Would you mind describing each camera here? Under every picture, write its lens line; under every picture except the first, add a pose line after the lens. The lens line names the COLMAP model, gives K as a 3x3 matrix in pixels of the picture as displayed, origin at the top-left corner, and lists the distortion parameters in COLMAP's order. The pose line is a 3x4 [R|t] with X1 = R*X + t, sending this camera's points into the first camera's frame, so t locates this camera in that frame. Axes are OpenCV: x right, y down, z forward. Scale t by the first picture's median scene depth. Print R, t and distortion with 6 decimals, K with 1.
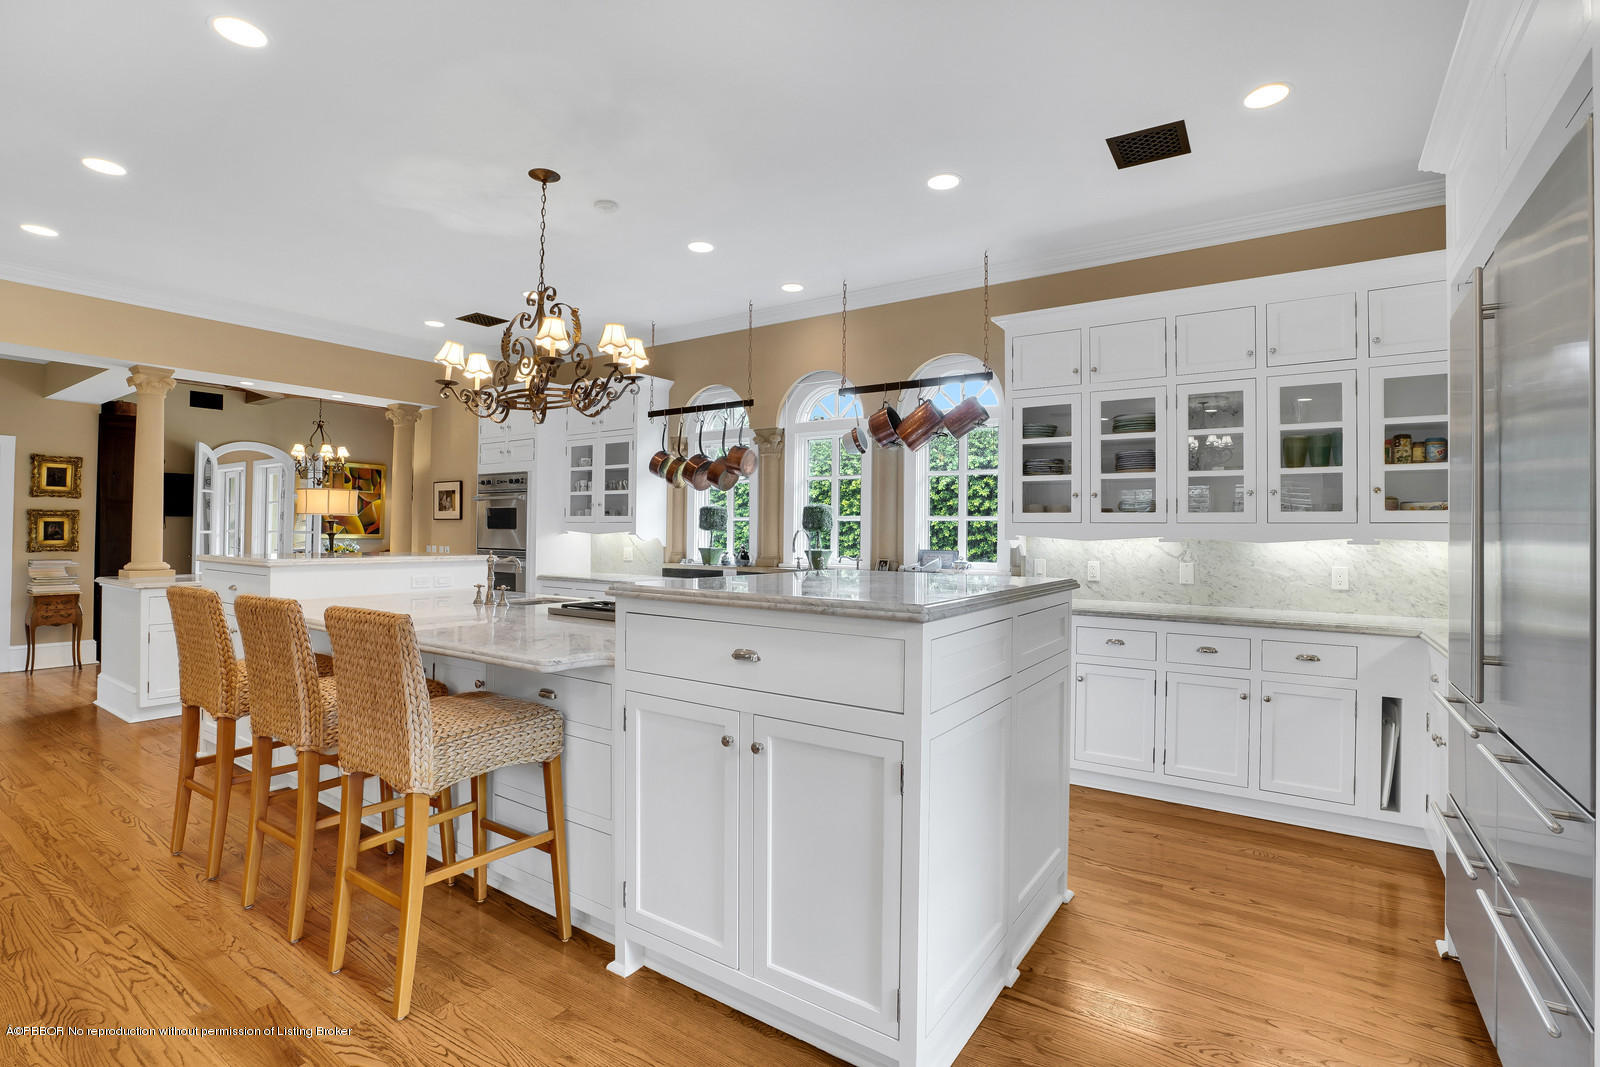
lens RADIAL K [[750.9, 0, 799.7], [0, 750.9, 527.2], [0, 0, 1]] dist [-0.019706, 0.000906]
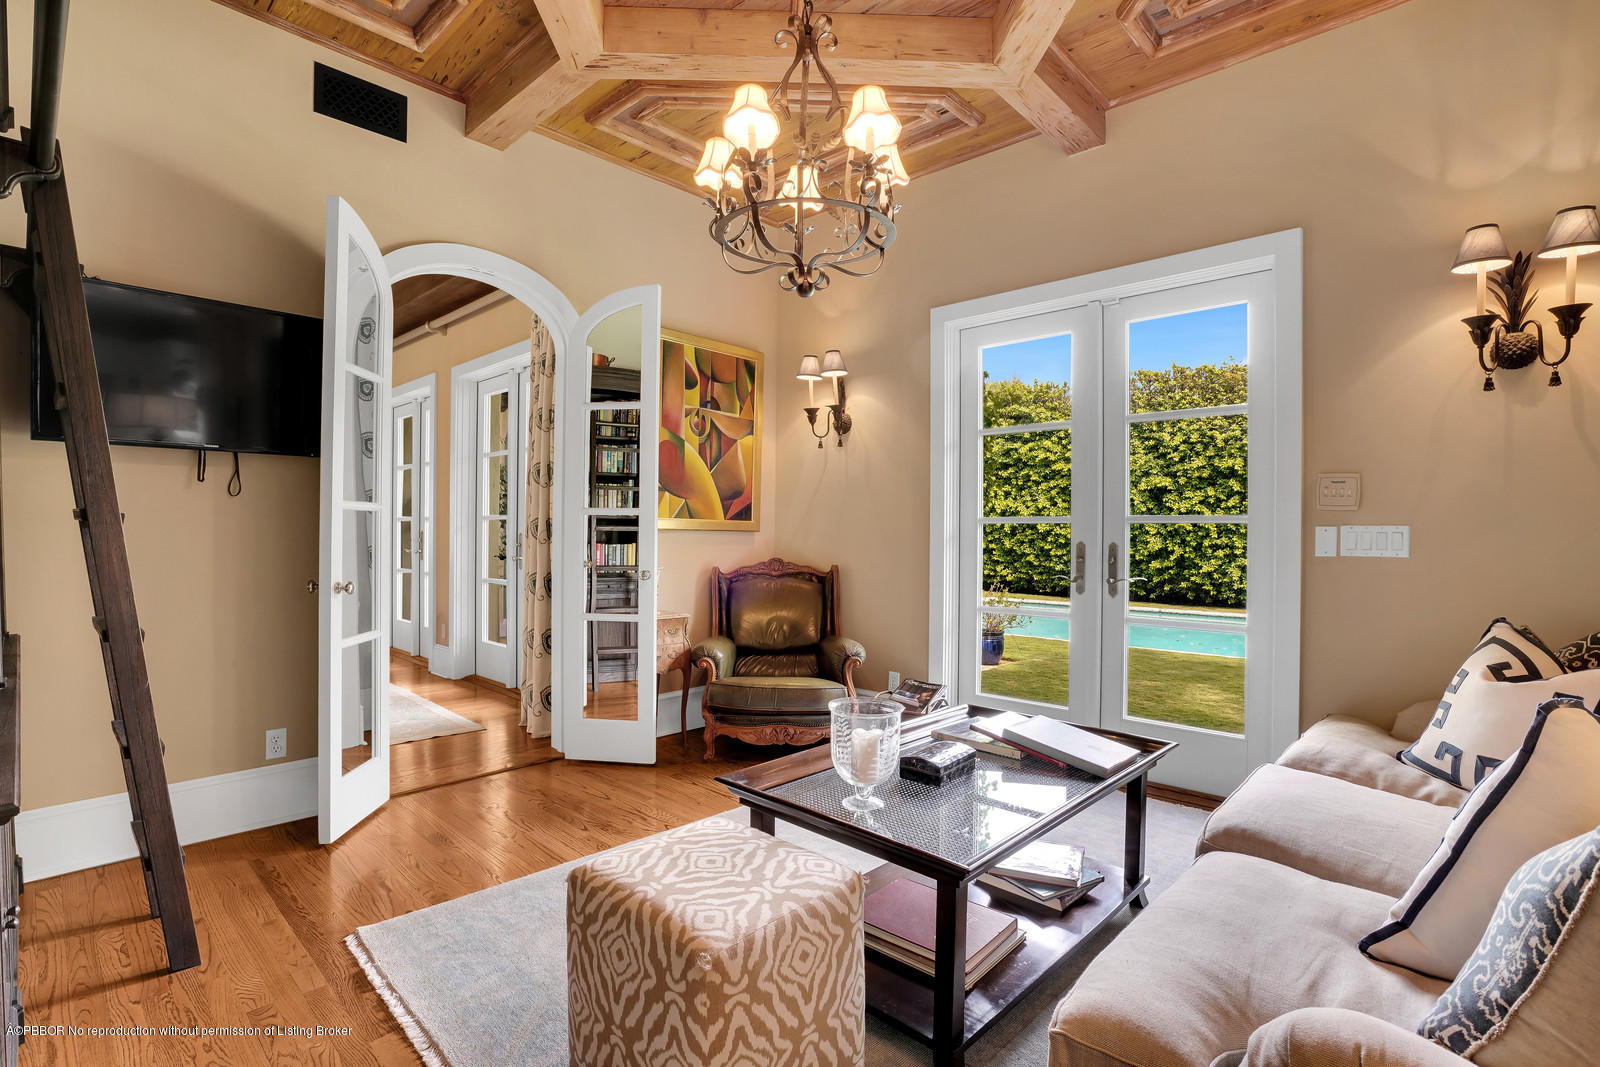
lens RADIAL K [[750.9, 0, 801.6], [0, 750.9, 533.7], [0, 0, 1]] dist [-0.019706, 0.000906]
pose [[0.989658, -0.002054, -0.143434, -0.556166], [0.003732, 0.999928, 0.011426, 0.013912], [0.143401, -0.011843, 0.989594, 0.695385]]
